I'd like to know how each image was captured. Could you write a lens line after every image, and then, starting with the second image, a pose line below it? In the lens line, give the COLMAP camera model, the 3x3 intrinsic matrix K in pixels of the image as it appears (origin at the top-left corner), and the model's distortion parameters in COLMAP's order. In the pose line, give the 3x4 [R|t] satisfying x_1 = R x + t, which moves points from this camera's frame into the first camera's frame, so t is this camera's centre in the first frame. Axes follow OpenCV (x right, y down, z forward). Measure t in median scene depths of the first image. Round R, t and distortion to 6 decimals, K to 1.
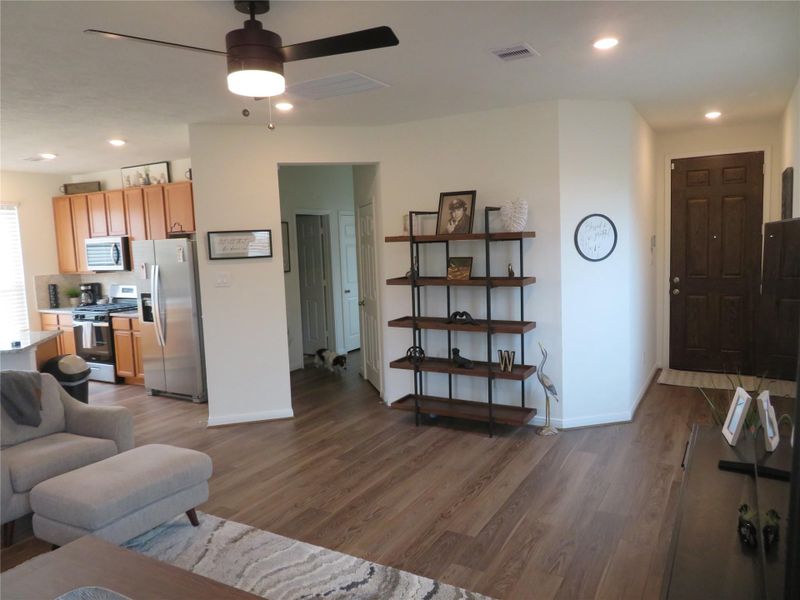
lens RADIAL K [[572.6, 0, 404.2], [0, 572.6, 297.3], [0, 0, 1]] dist [-0.006361, 0.012653]
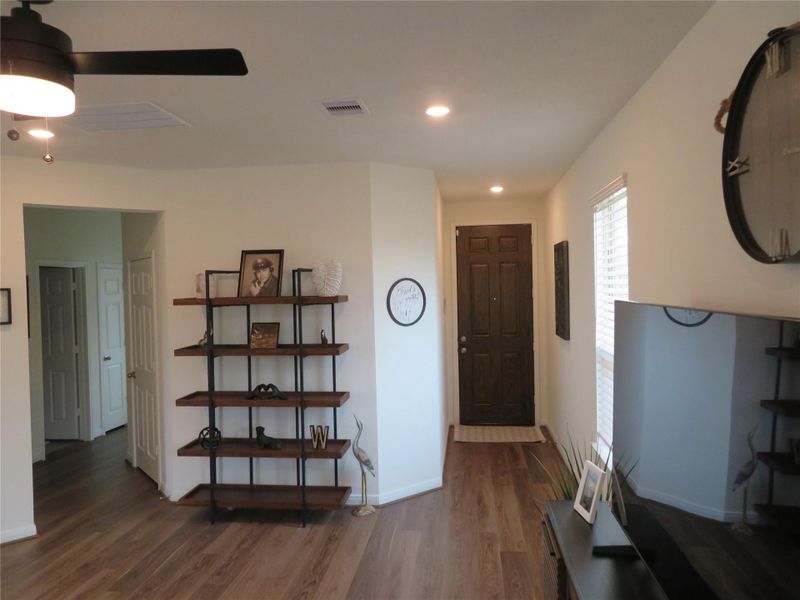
lens RADIAL K [[572.6, 0, 408.0], [0, 572.6, 296.7], [0, 0, 1]] dist [-0.006361, 0.012653]
pose [[0.916634, 0.007912, 0.399649, -0.055623], [0.029253, 0.995795, -0.086809, -0.027064], [-0.398655, 0.091263, 0.912549, 0.098013]]
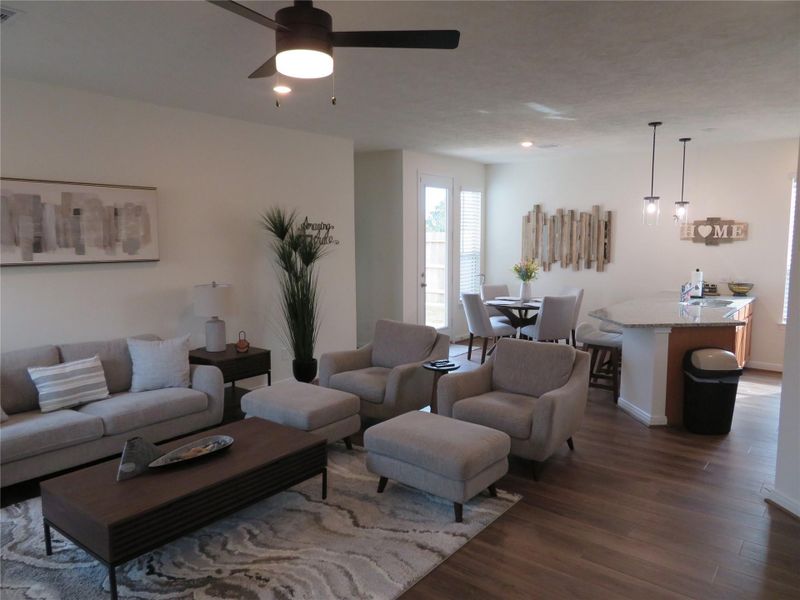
lens RADIAL K [[572.6, 0, 405.4], [0, 572.6, 299.4], [0, 0, 1]] dist [-0.006361, 0.012653]
pose [[-0.149685, 0.146623, -0.977802, 0.374425], [-0.090708, 0.982736, 0.161249, -0.079968], [0.984564, 0.112831, -0.133801, 0.697448]]
